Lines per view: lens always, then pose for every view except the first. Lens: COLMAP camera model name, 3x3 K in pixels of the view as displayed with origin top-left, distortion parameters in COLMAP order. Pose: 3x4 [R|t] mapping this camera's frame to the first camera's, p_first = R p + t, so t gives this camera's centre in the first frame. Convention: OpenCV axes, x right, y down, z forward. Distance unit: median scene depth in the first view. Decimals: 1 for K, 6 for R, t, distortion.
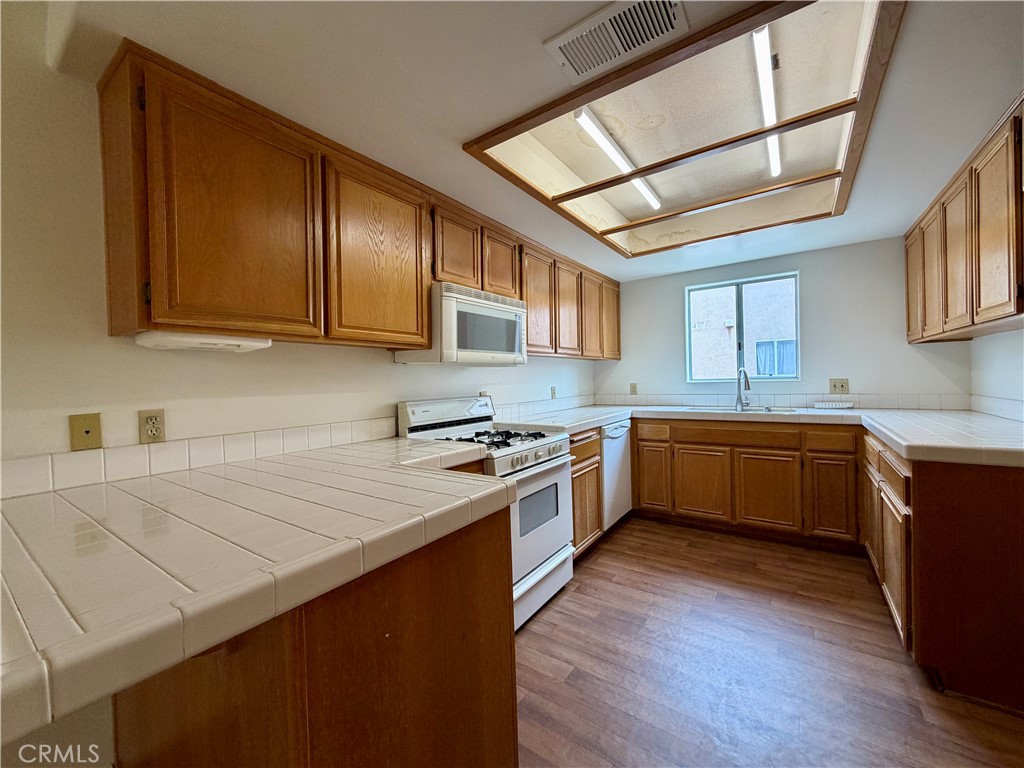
lens RADIAL K [[410.8, 0, 512.0], [0, 410.8, 384.0], [0, 0, 1]] dist [0.002274, 0.000187]
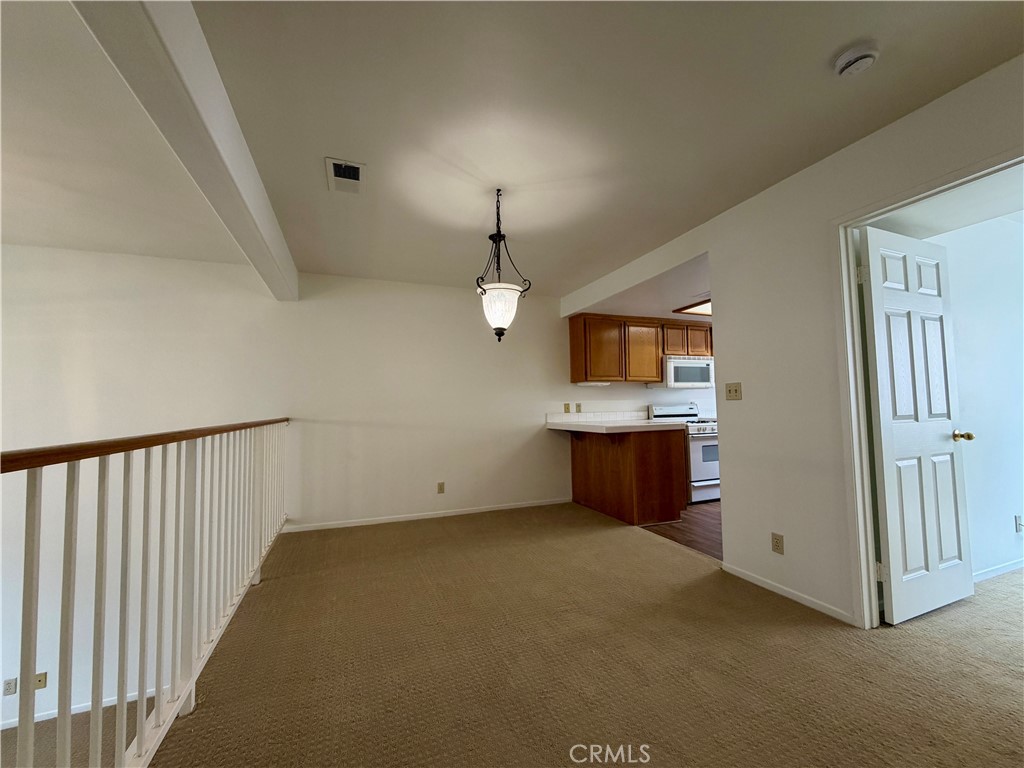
lens RADIAL K [[407.8, 0, 507.9], [0, 407.8, 385.1], [0, 0, 1]] dist [-0.000962, -0.000038]
pose [[0.829544, -0.019170, -0.558113, 0.324398], [-0.008843, 0.998834, -0.047452, 0.044470], [0.558372, 0.044299, 0.828407, -1.257479]]
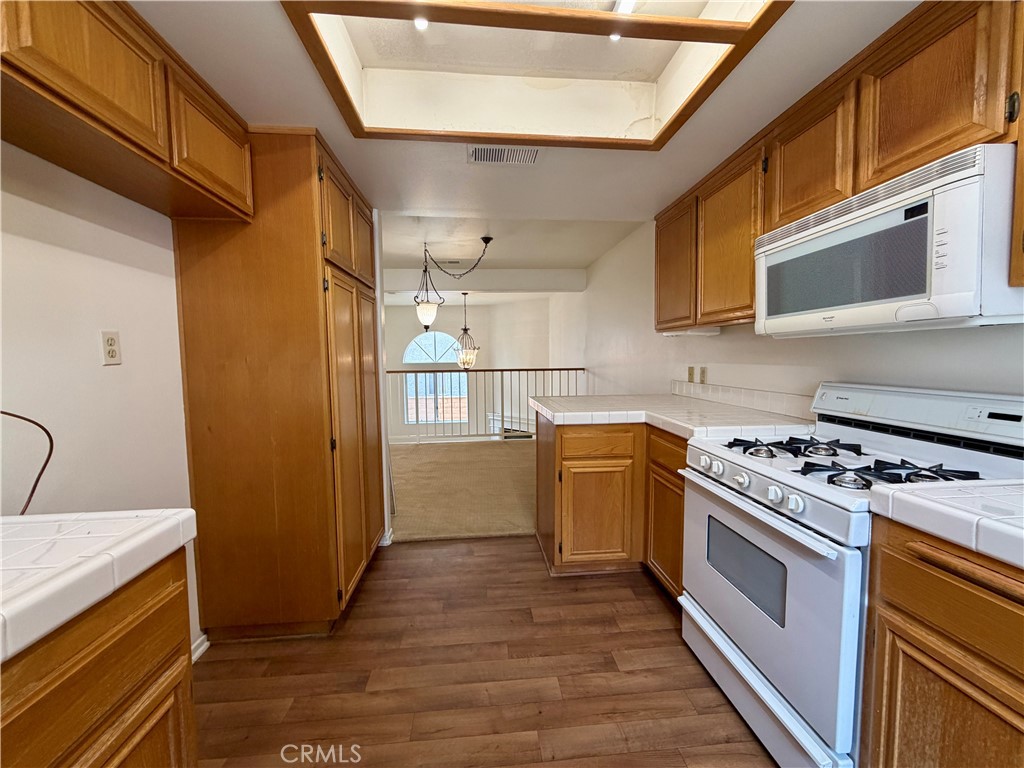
lens RADIAL K [[407.8, 0, 507.9], [0, 407.8, 385.1], [0, 0, 1]] dist [-0.000962, -0.000038]
pose [[-0.771350, 0.078930, -0.631497, 0.623953], [0.025591, 0.995324, 0.093145, -0.033692], [0.635896, 0.055686, -0.769763, 1.075100]]
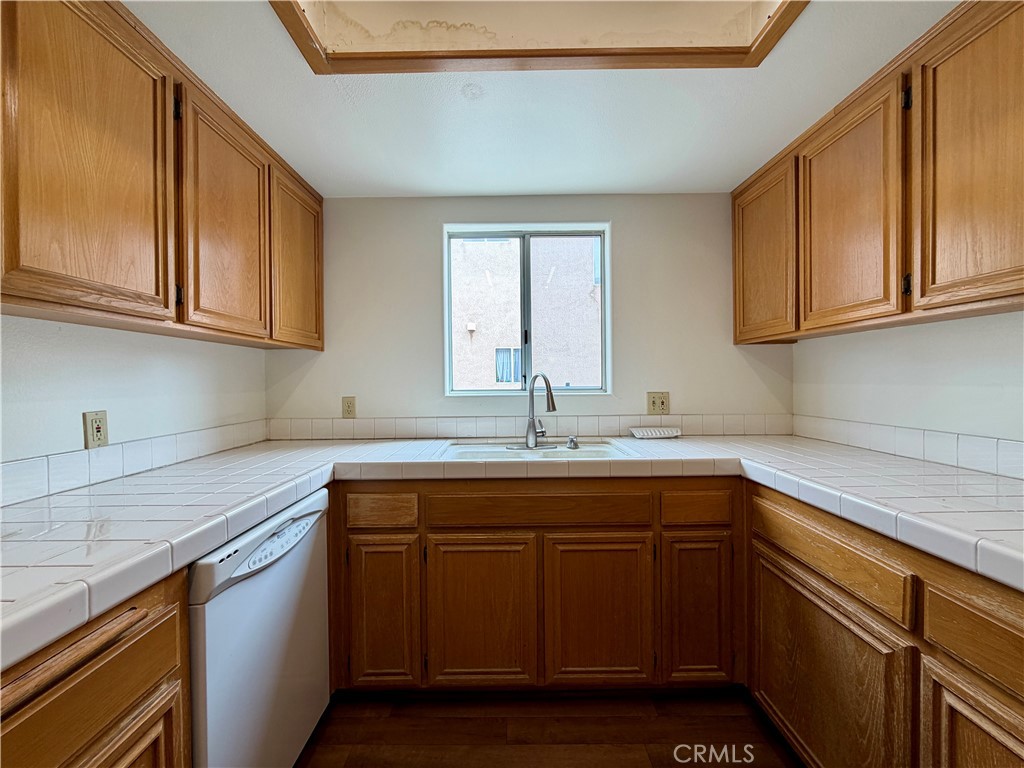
lens RADIAL K [[407.8, 0, 507.9], [0, 407.8, 385.1], [0, 0, 1]] dist [-0.000962, -0.000038]
pose [[0.822030, 0.010930, 0.569340, 0.279372], [-0.005938, 0.999926, -0.010623, -0.019648], [-0.569414, 0.005352, 0.822034, 0.771103]]
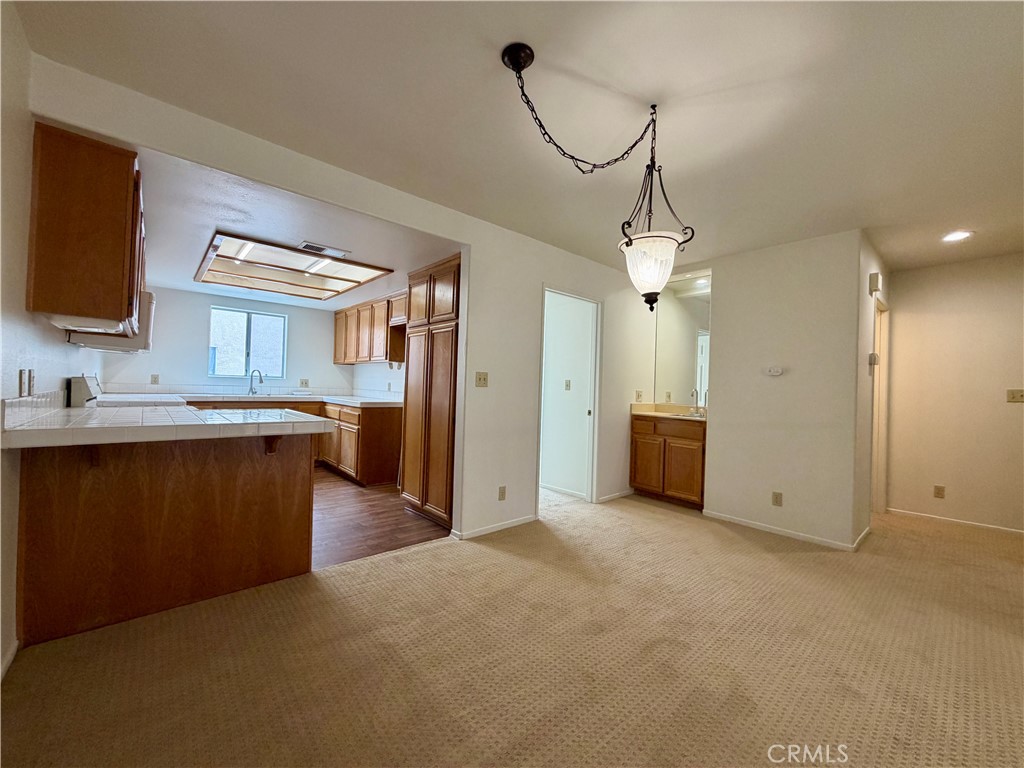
lens RADIAL K [[407.8, 0, 507.9], [0, 407.8, 385.1], [0, 0, 1]] dist [-0.000962, -0.000038]
pose [[0.239240, 0.039416, 0.970160, -0.977613], [-0.030450, 0.998989, -0.033078, 0.060708], [-0.970483, -0.021628, 0.240198, -0.415015]]
